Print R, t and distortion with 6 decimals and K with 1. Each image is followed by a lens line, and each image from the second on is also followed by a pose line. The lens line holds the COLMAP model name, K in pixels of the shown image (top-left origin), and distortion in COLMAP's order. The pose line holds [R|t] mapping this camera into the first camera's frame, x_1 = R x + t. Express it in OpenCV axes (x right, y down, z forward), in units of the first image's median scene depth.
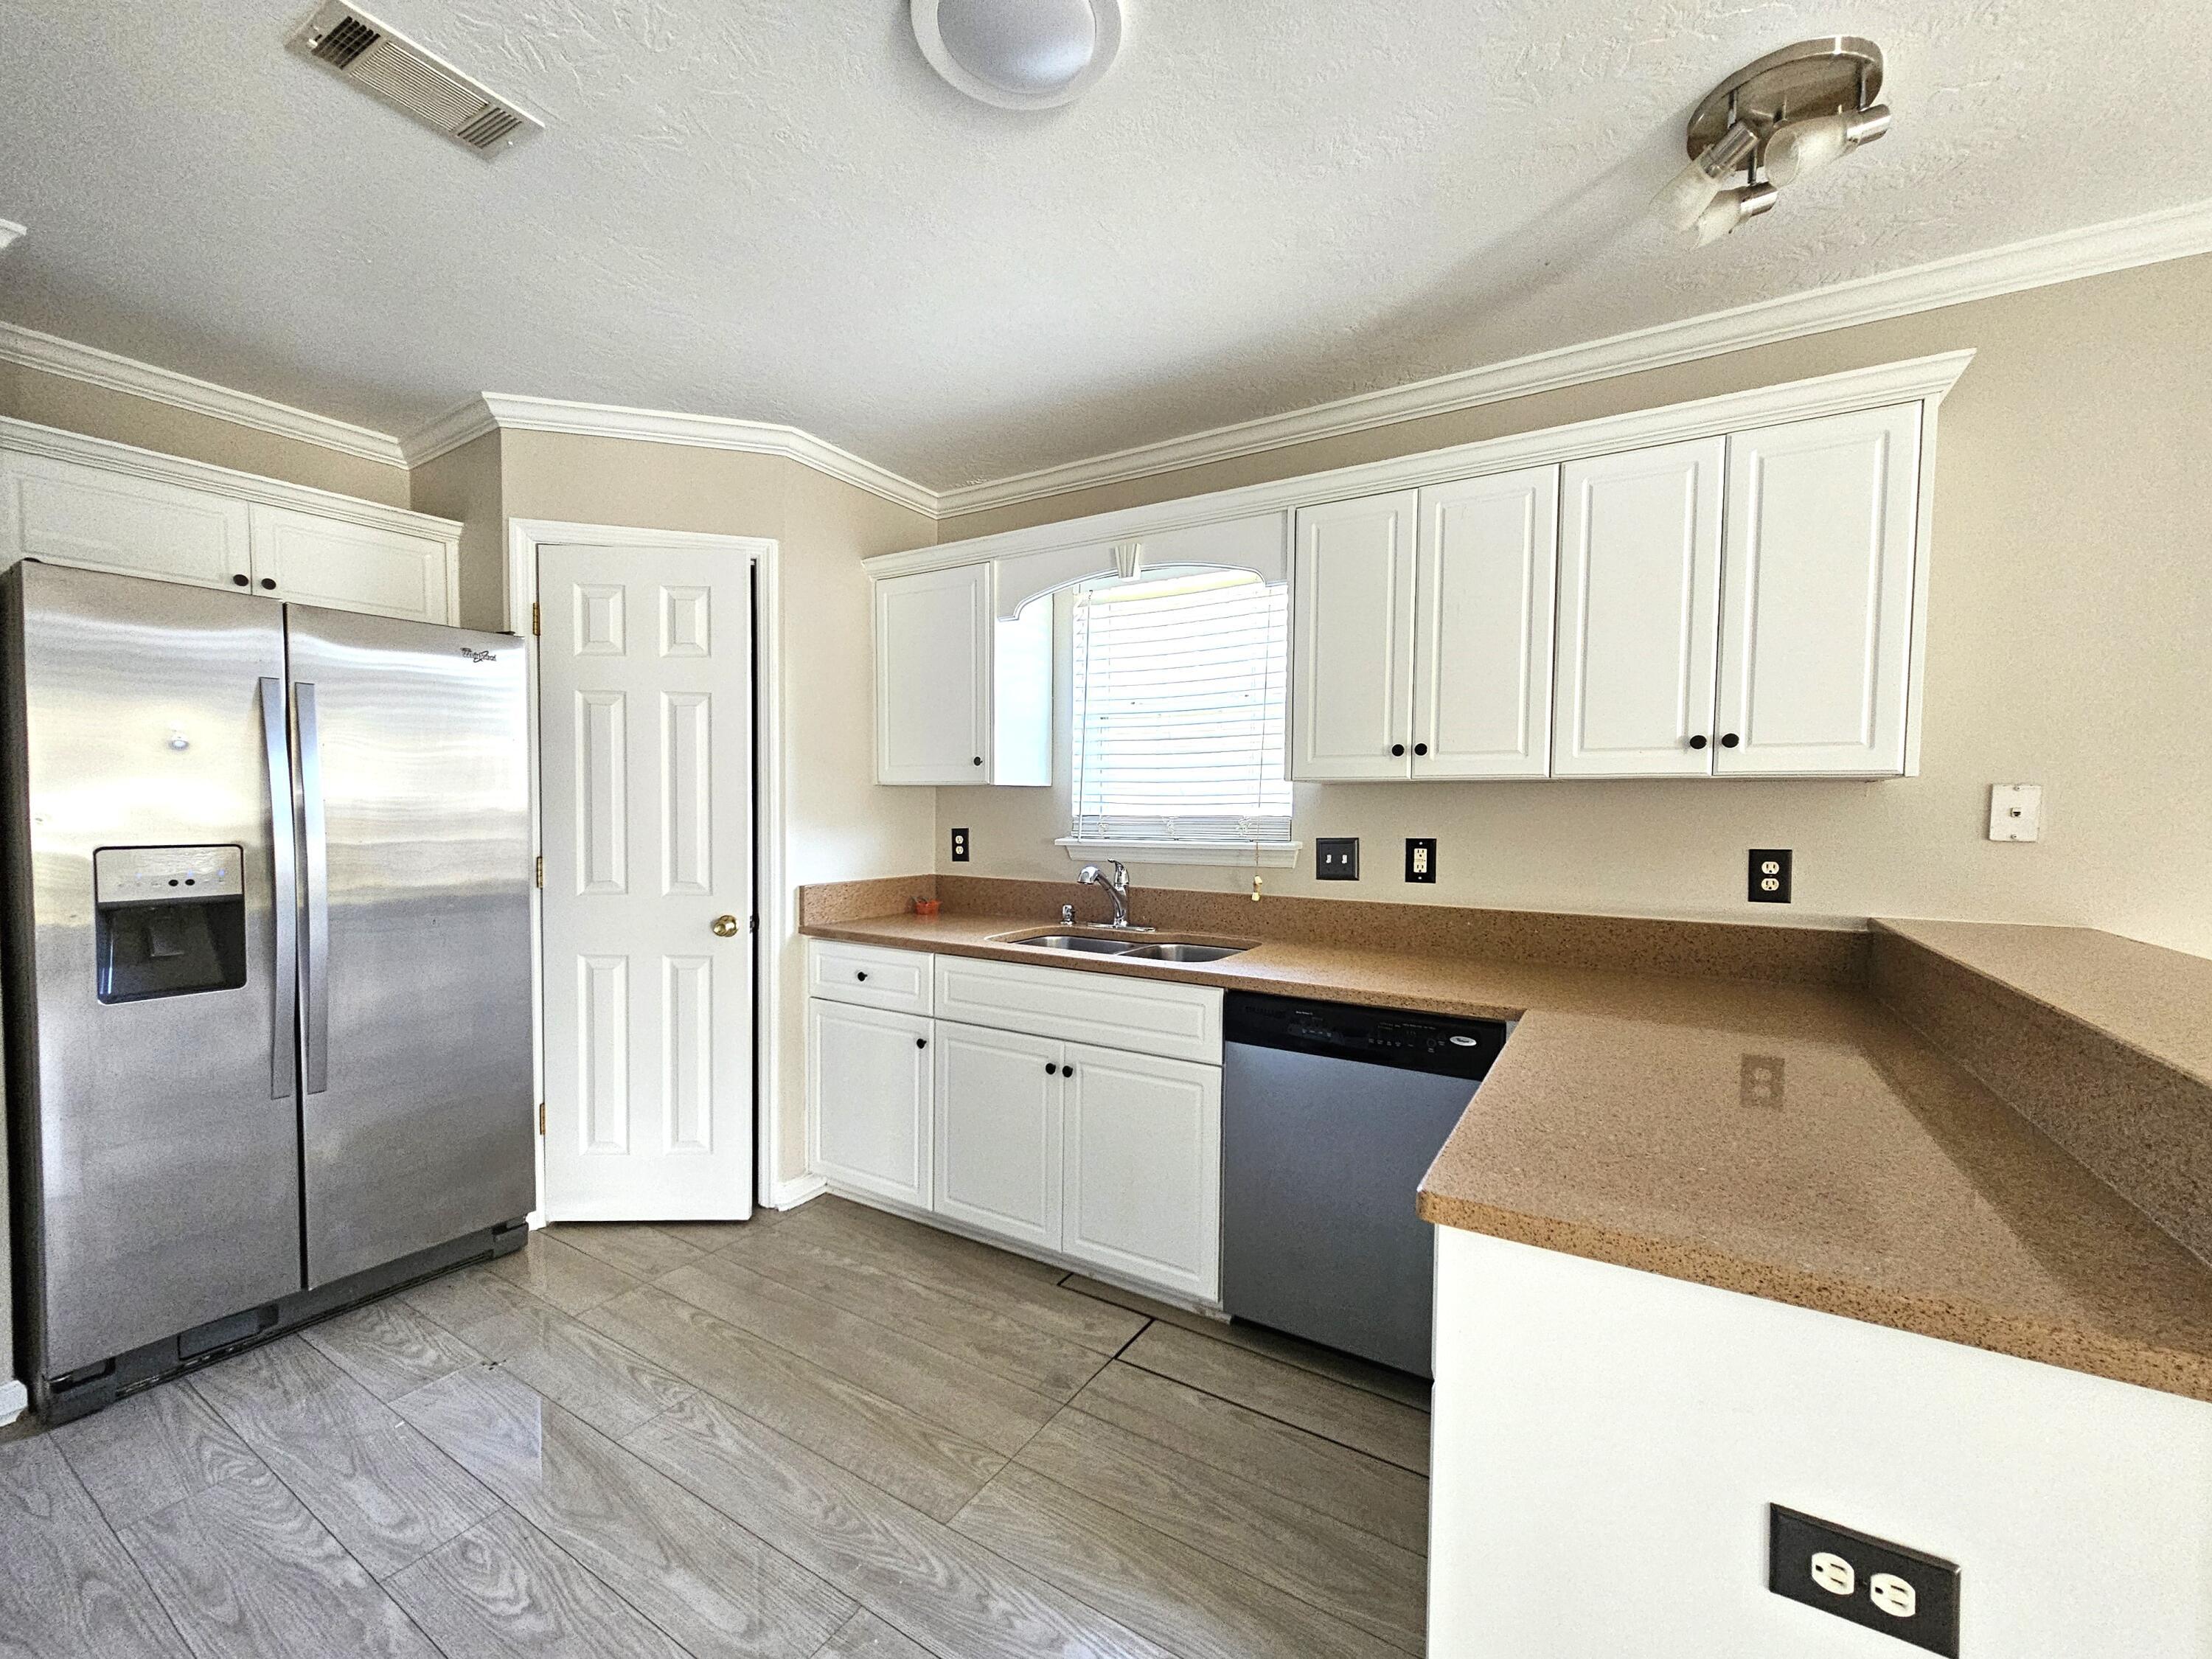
lens RADIAL K [[907.1, 0, 1108.5], [0, 907.1, 837.0], [0, 0, 1]] dist [0.017415, -0.000250]
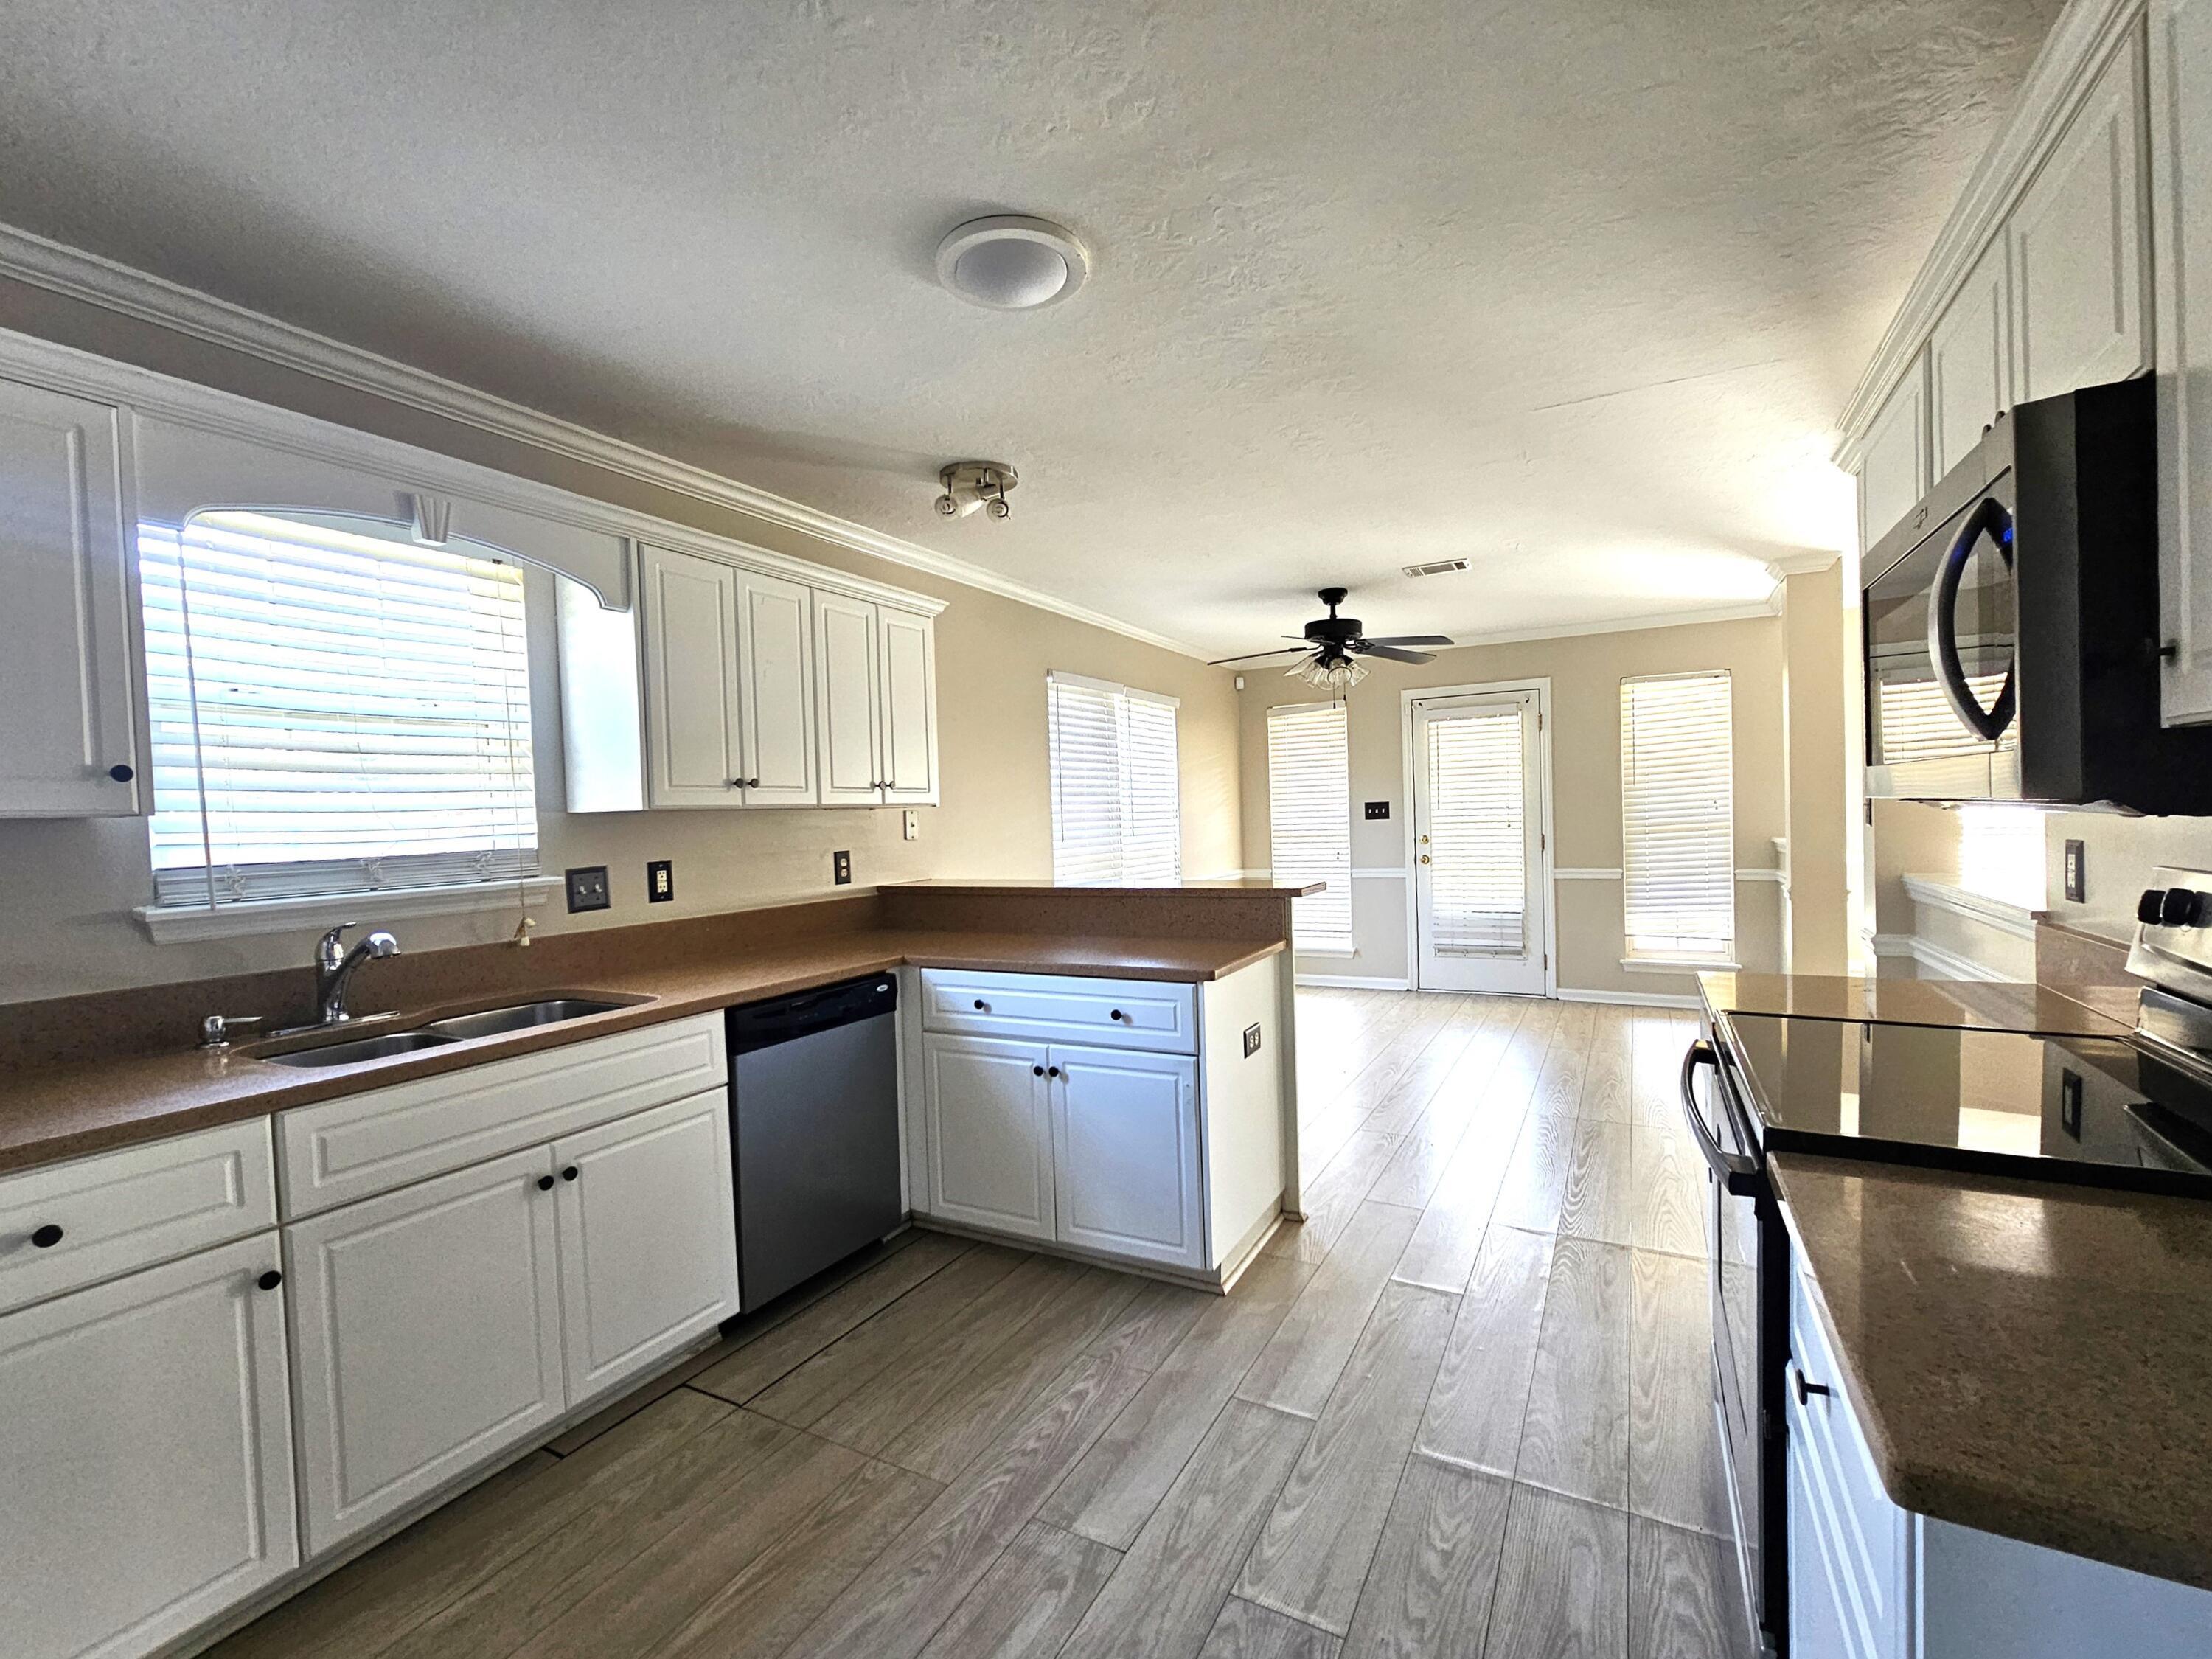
lens RADIAL K [[918.6, 0, 1101.9], [0, 918.6, 838.3], [0, 0, 1]] dist [-0.001197, -0.000516]
pose [[-0.026614, -0.028909, 0.999228, -0.852532], [0.069329, 0.997121, 0.030695, -0.025480], [-0.997239, 0.070093, -0.024533, 0.538997]]
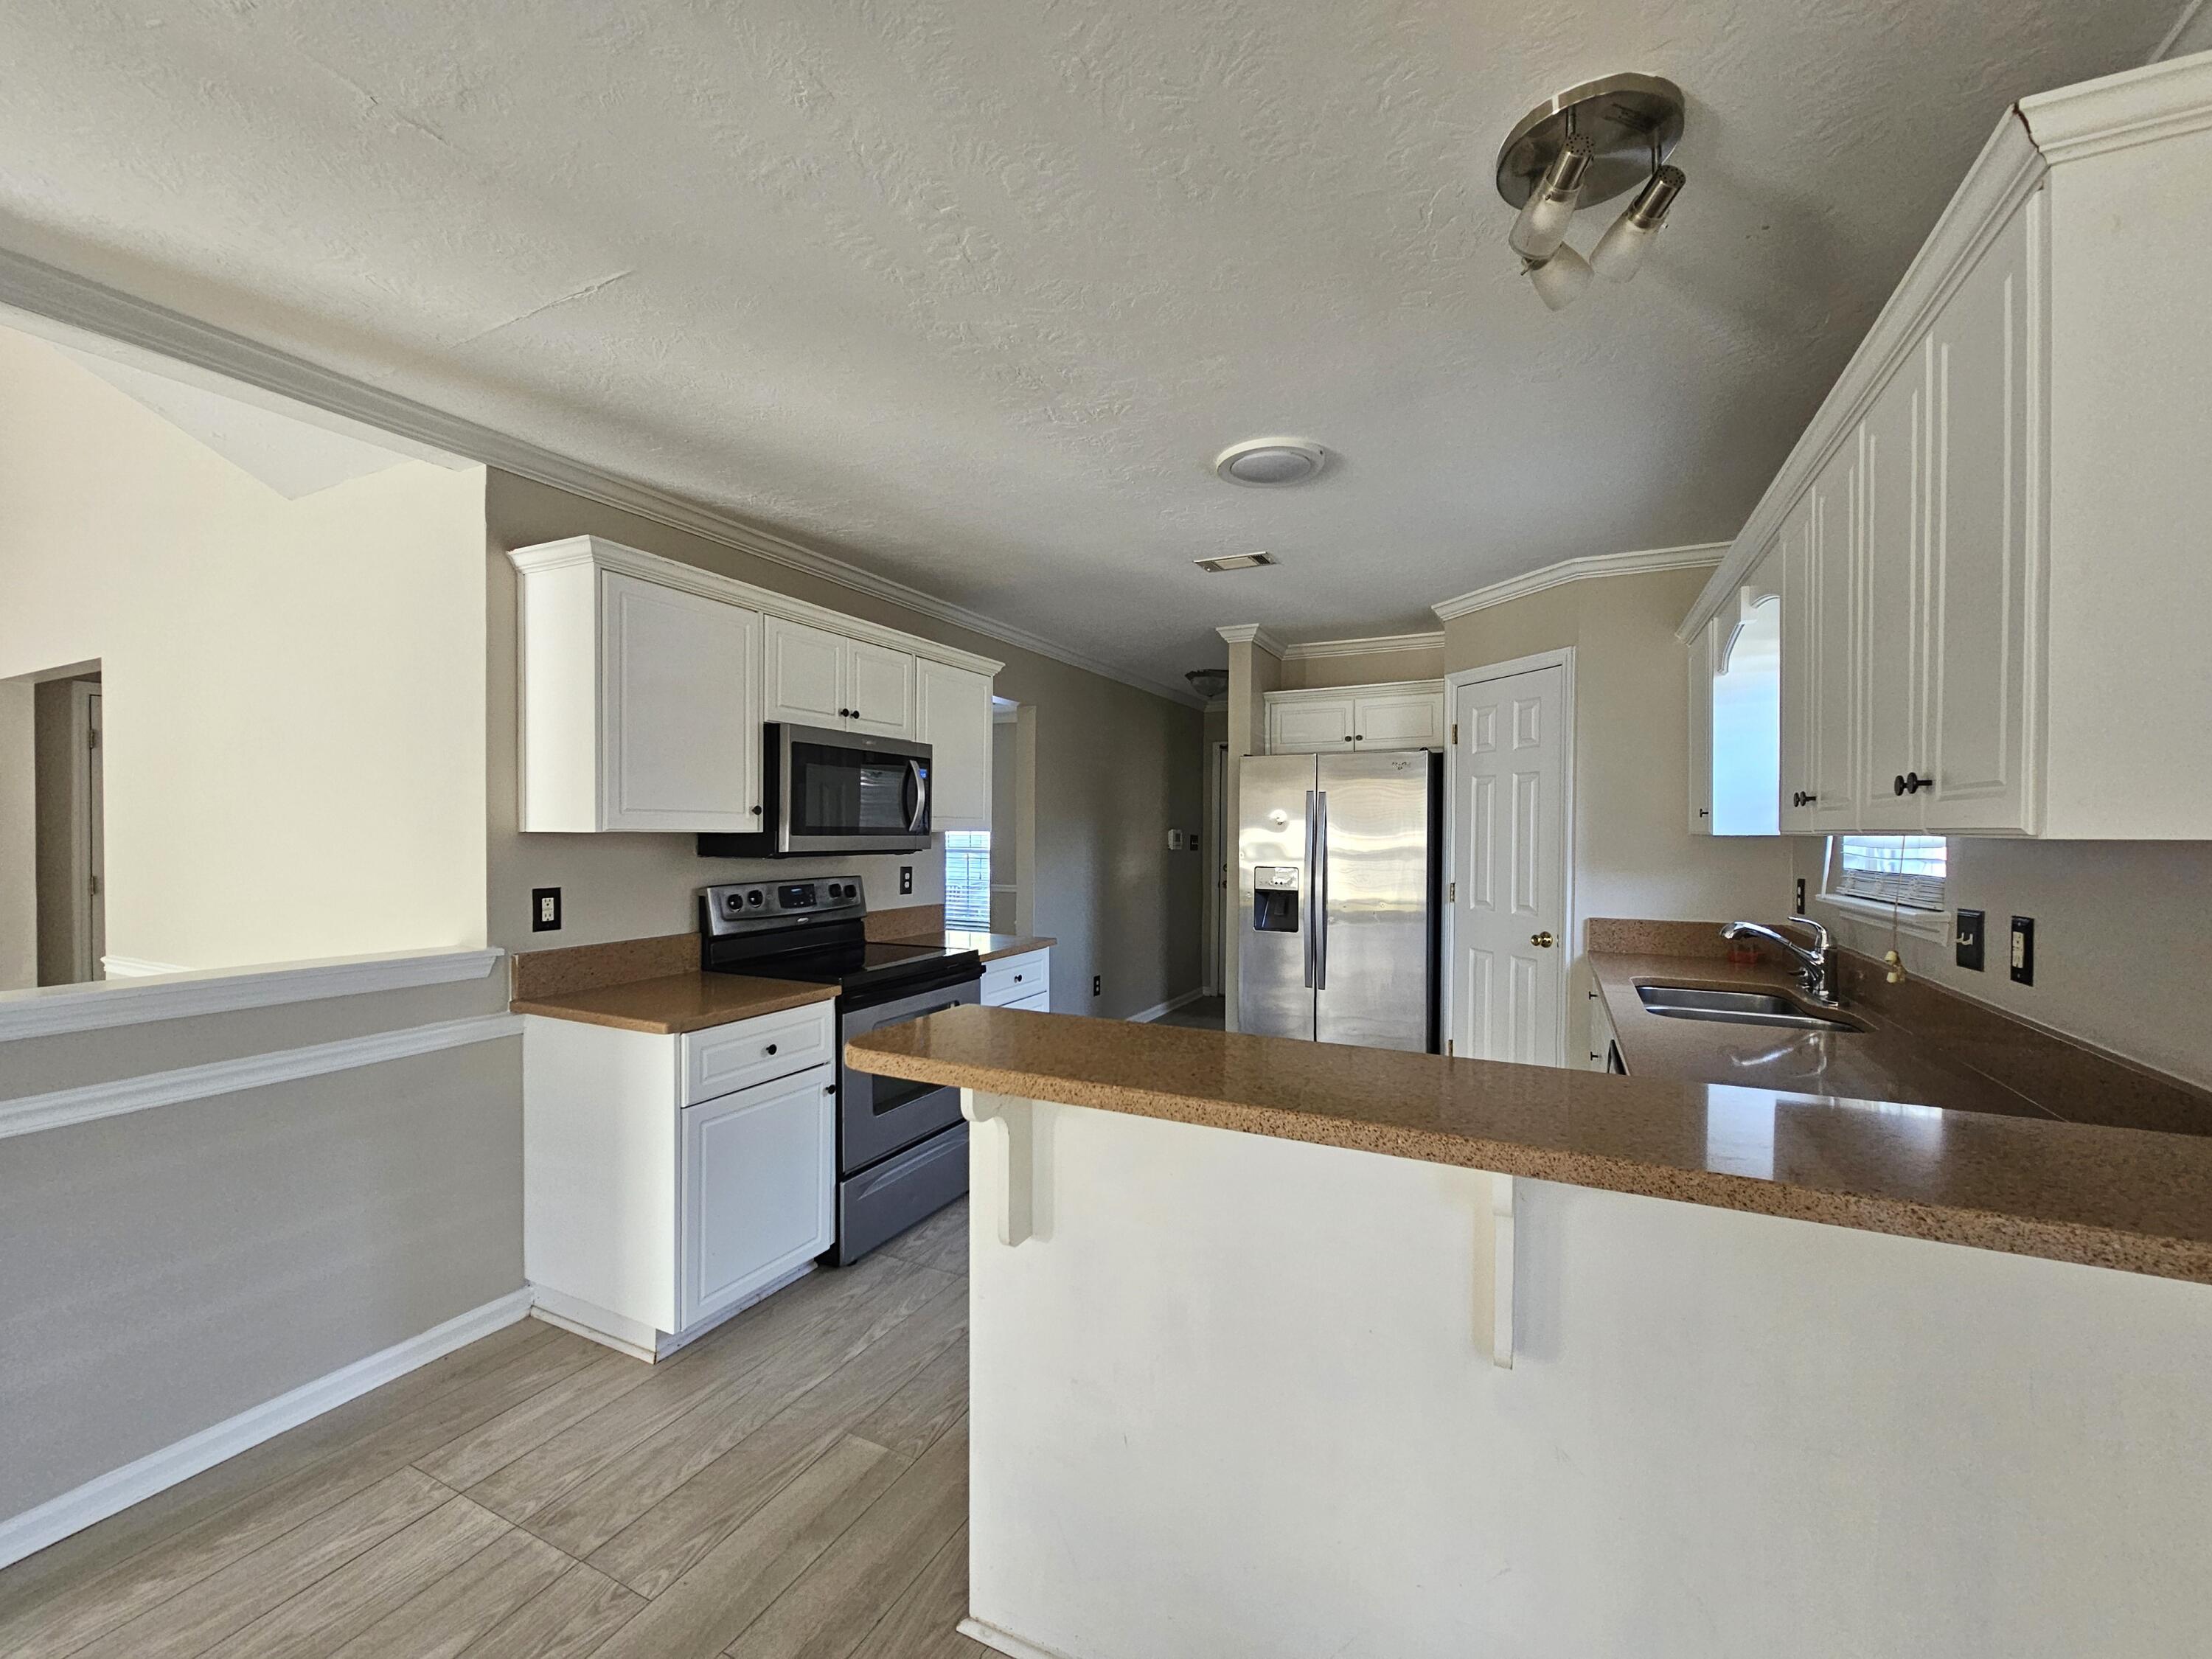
lens RADIAL K [[918.6, 0, 1101.9], [0, 918.6, 838.3], [0, 0, 1]] dist [-0.001197, -0.000516]
pose [[0.083194, 0.000676, -0.996533, 1.035451], [-0.039802, 0.999204, -0.002645, -0.029480], [0.995738, 0.039884, 0.083155, 0.284571]]
